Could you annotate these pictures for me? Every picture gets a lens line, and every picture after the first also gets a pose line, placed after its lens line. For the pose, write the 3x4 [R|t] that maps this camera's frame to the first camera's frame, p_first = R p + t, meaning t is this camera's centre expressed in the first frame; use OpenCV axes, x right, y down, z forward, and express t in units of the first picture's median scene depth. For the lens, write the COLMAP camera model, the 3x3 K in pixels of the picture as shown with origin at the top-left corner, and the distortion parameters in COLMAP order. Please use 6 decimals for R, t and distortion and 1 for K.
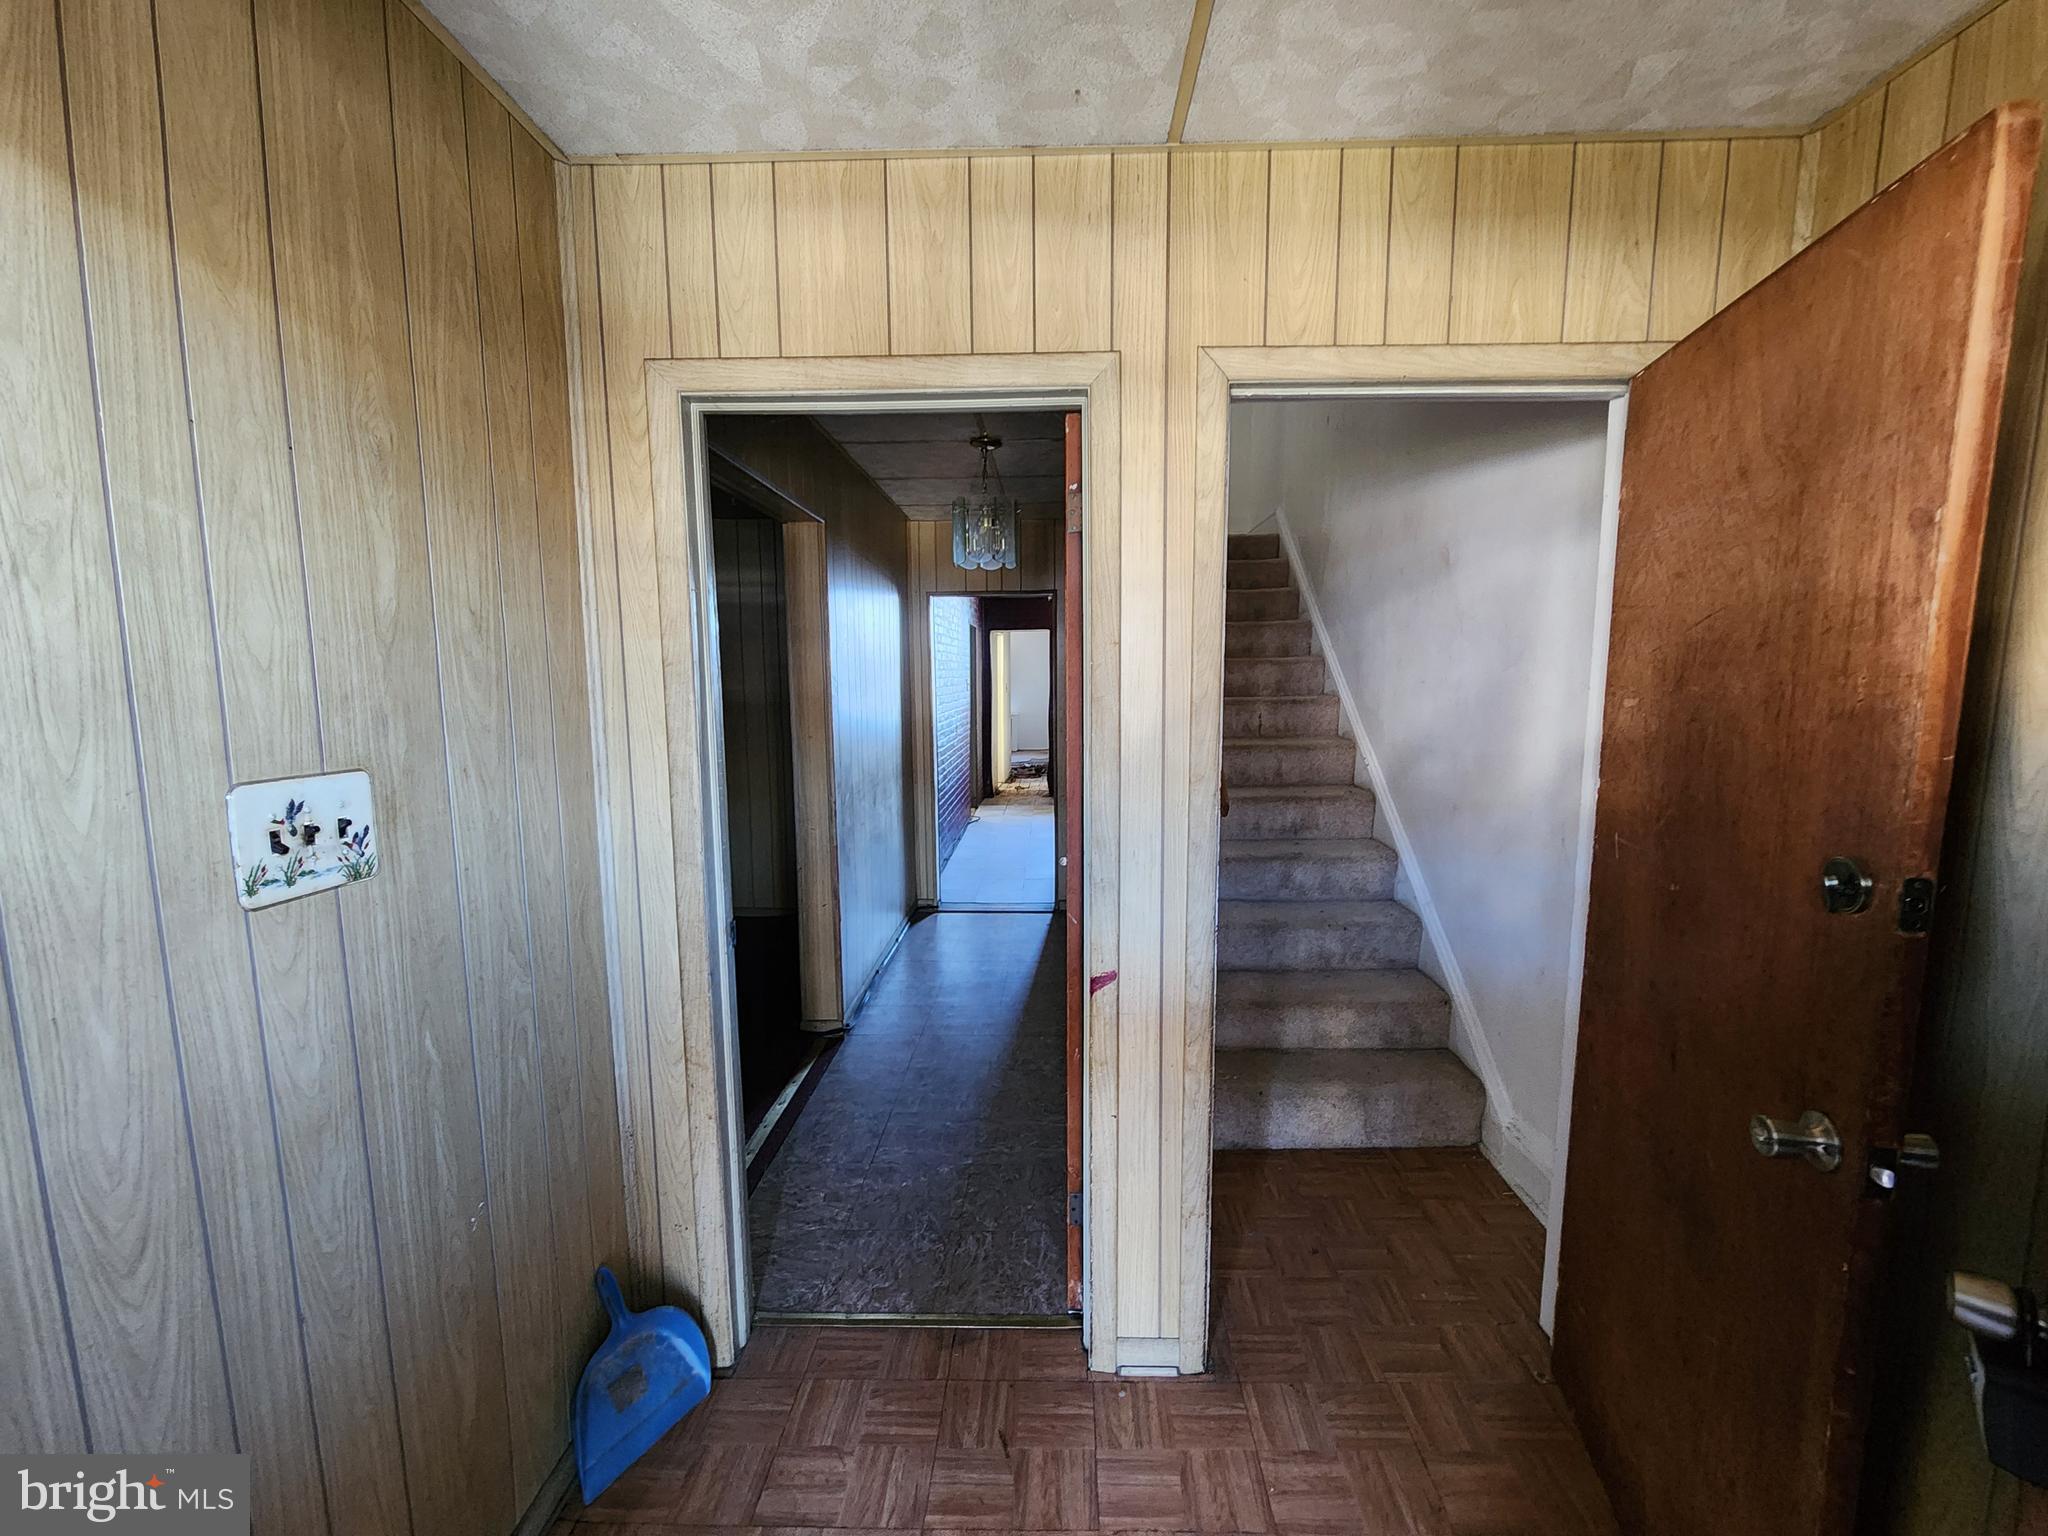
lens RADIAL K [[838.4, 0, 1043.2], [0, 838.4, 777.9], [0, 0, 1]] dist [0.000508, -0.000899]
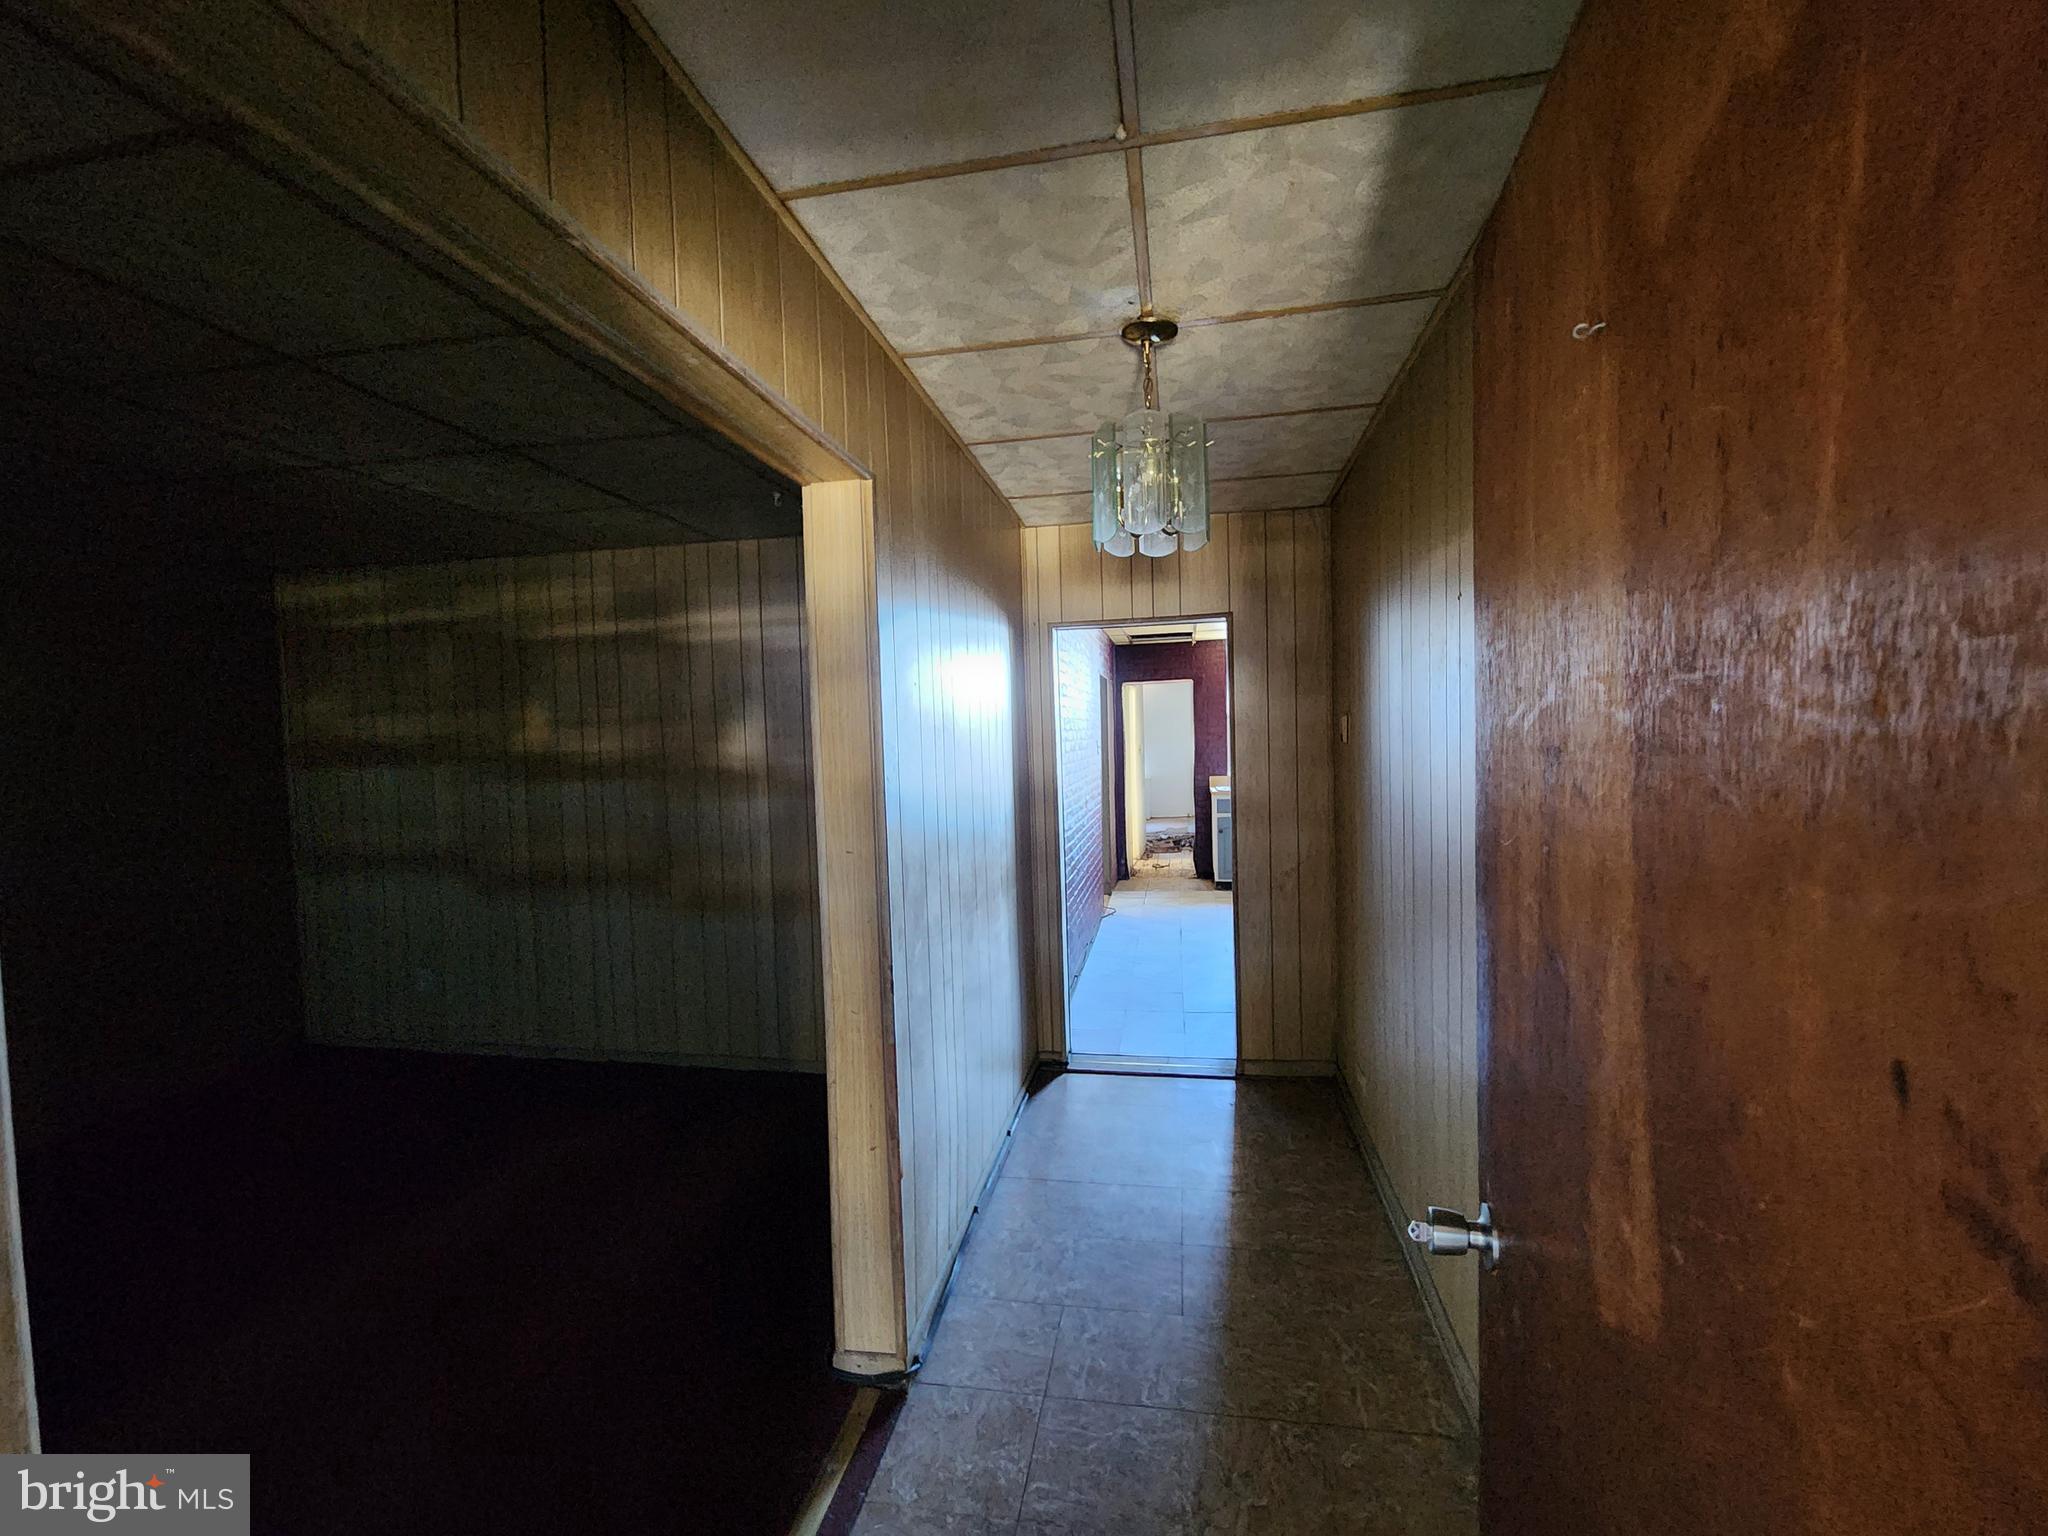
lens RADIAL K [[838.4, 0, 1043.2], [0, 838.4, 777.9], [0, 0, 1]] dist [0.000508, -0.000899]
pose [[0.989406, -0.017688, -0.144093, -0.039188], [0.007567, 0.997484, -0.070492, -0.036542], [0.144977, 0.068655, 0.987050, 0.281147]]
